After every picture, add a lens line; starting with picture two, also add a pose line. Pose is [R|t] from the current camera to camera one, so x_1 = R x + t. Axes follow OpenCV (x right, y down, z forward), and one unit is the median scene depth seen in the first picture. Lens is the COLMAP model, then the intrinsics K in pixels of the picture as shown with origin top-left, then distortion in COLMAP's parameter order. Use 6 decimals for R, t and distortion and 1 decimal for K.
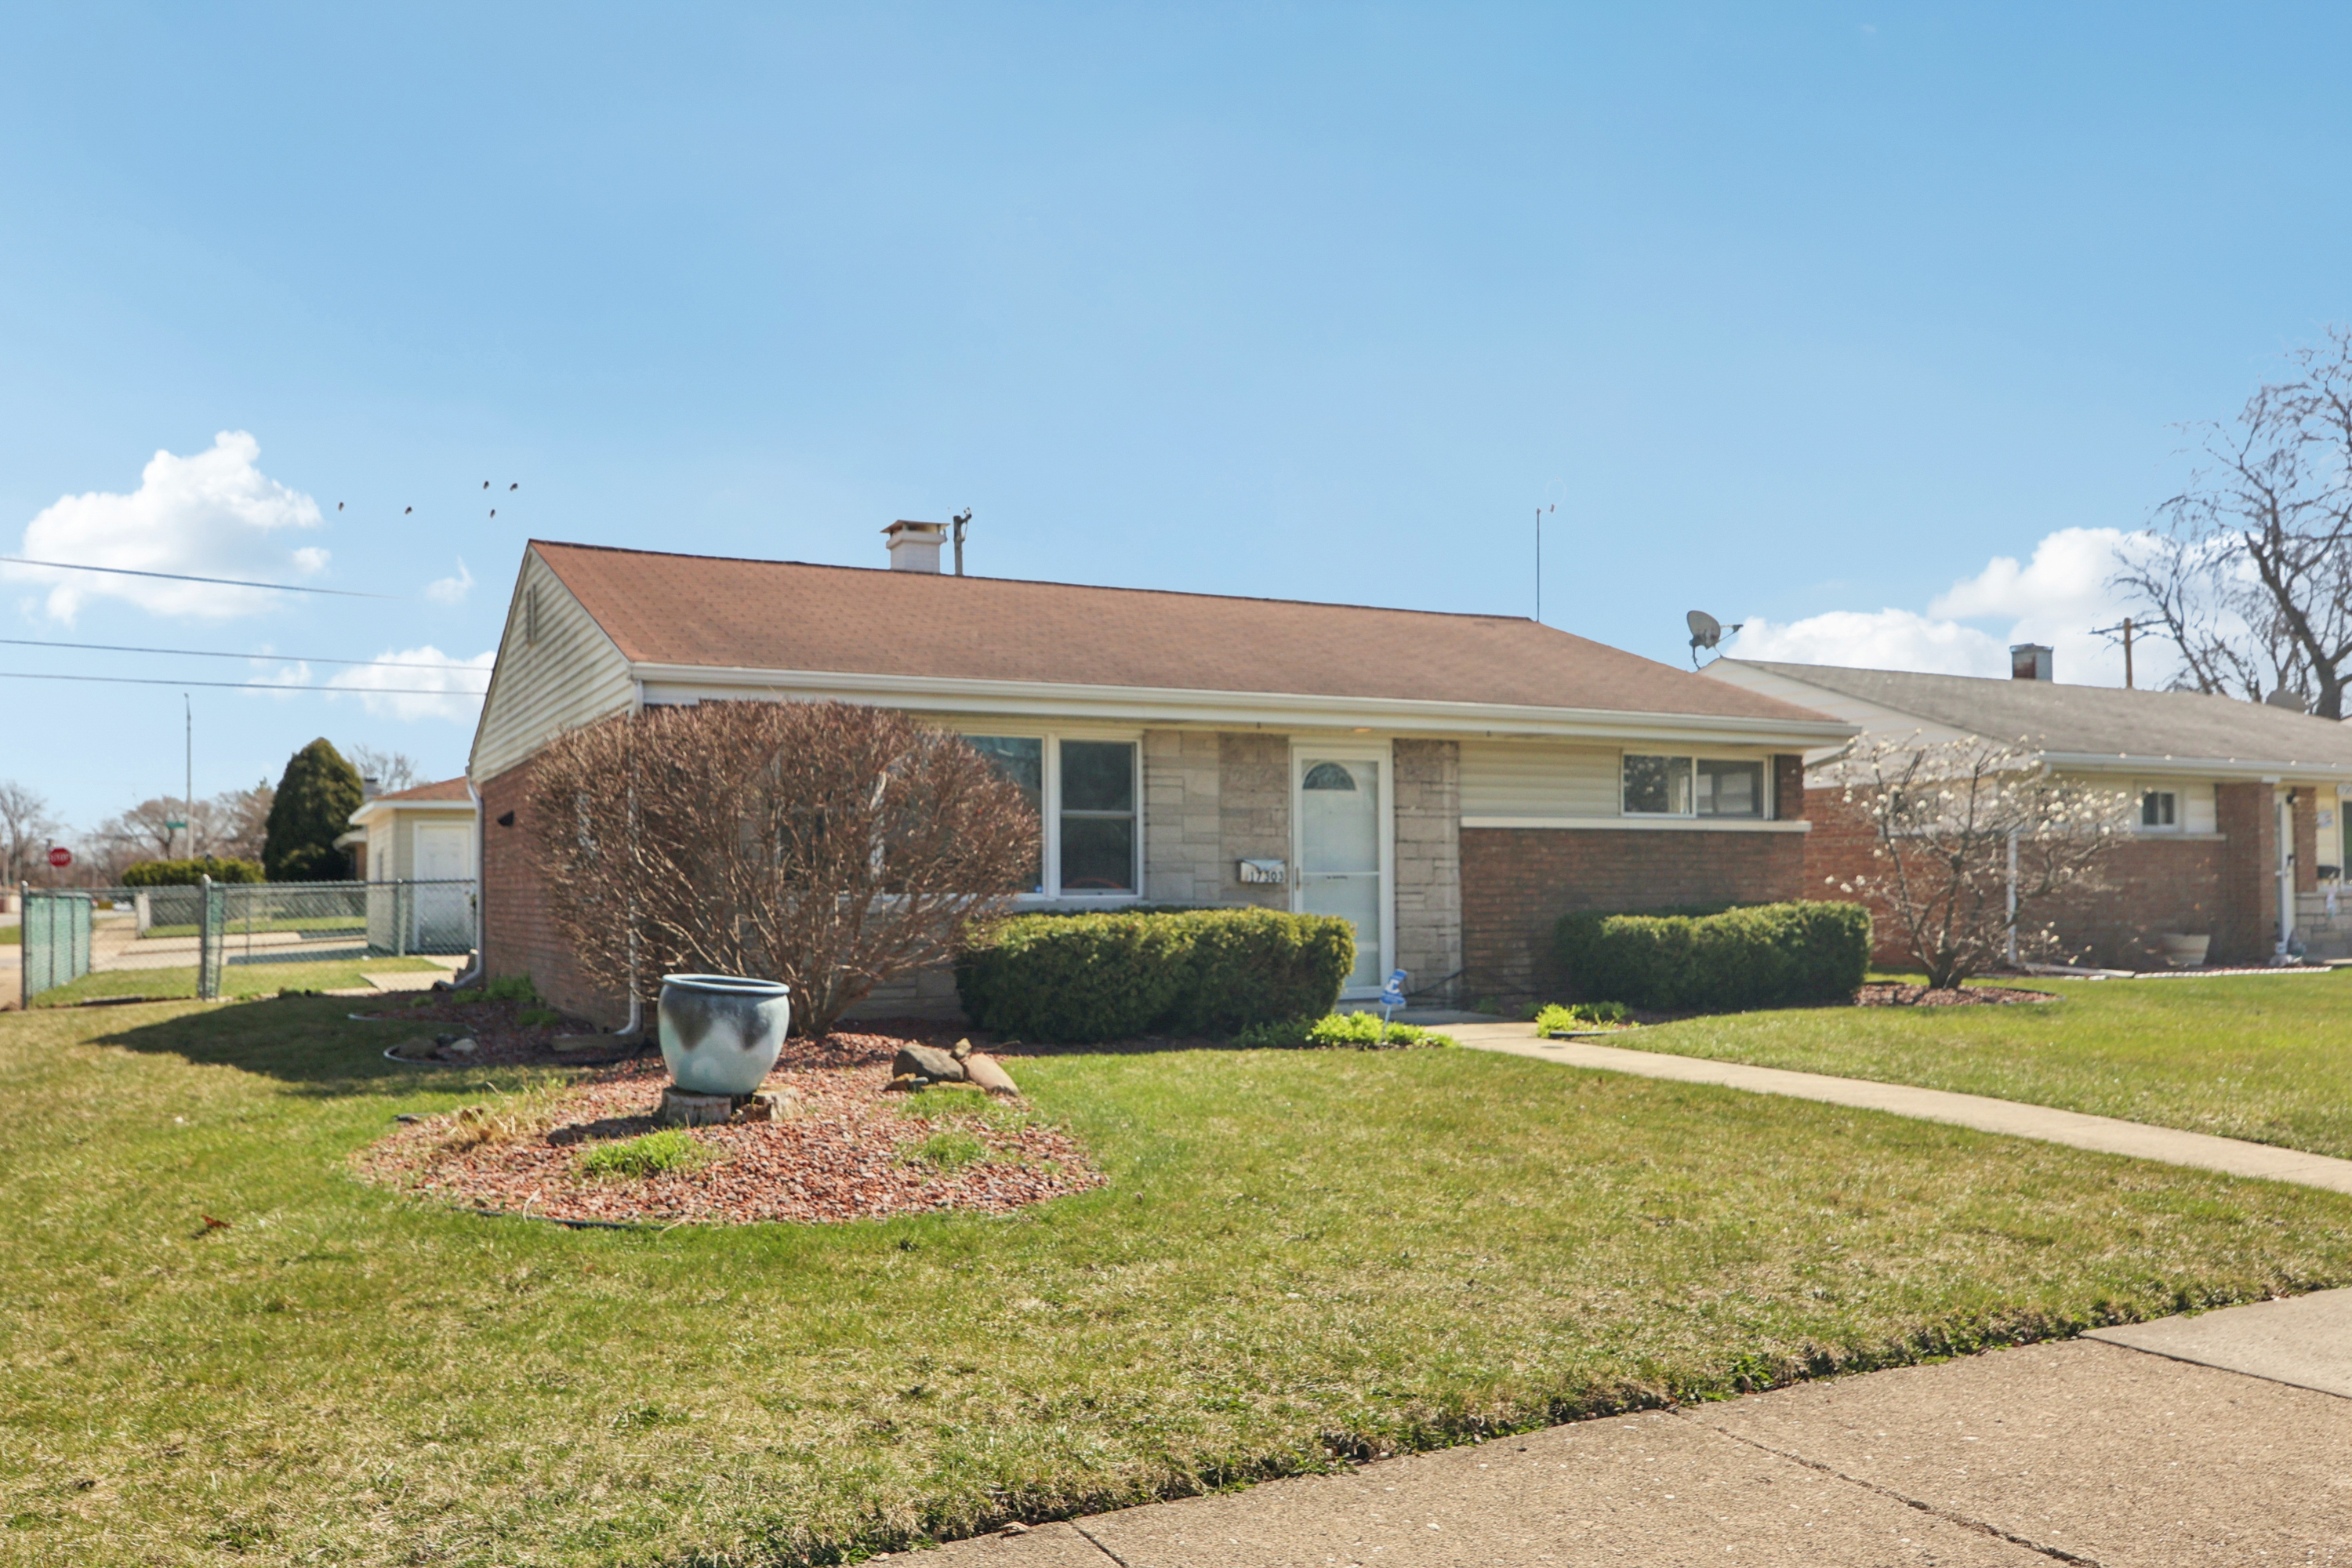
lens RADIAL K [[1789.5, 0, 1162.8], [0, 1789.5, 787.8], [0, 0, 1]] dist [0.006665, 0.000836]
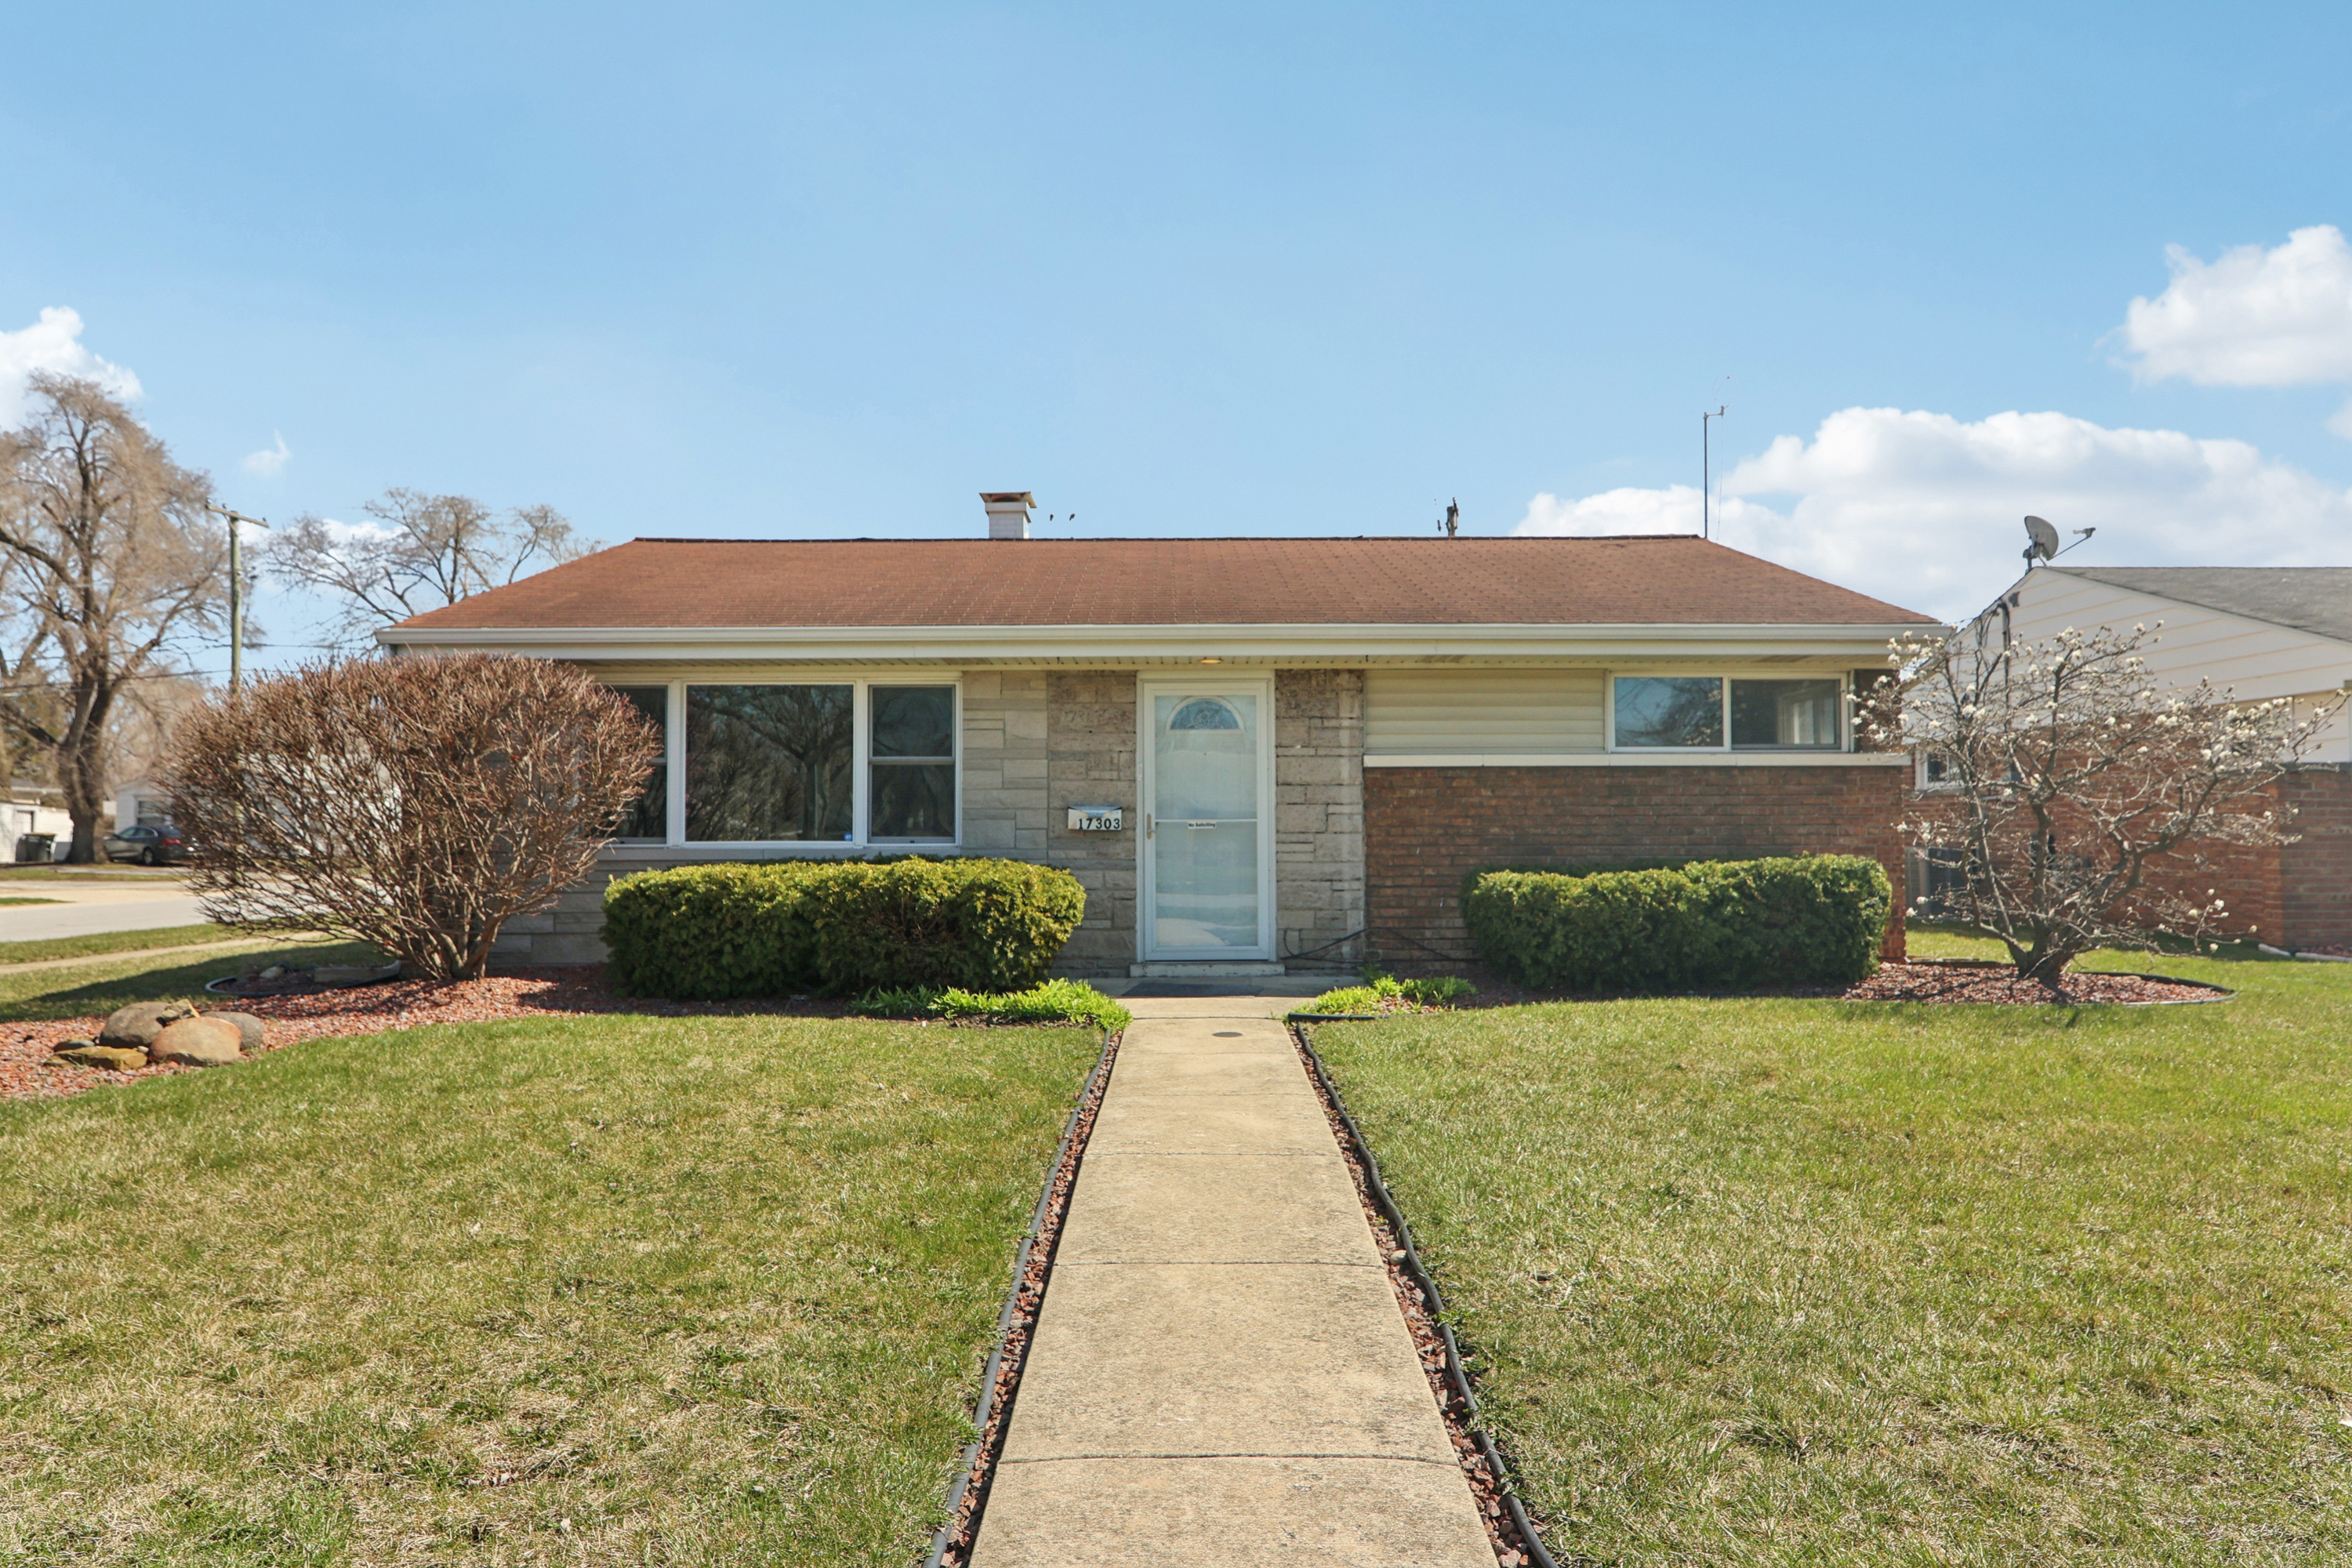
lens RADIAL K [[1427.3, 0, 1176.2], [0, 1427.3, 755.2], [0, 0, 1]] dist [-0.003601, -0.000499]
pose [[0.892857, -0.022152, -0.449794, 0.419376], [0.022868, 0.999731, -0.003843, 0.017501], [0.449759, -0.006855, 0.893124, 0.352299]]
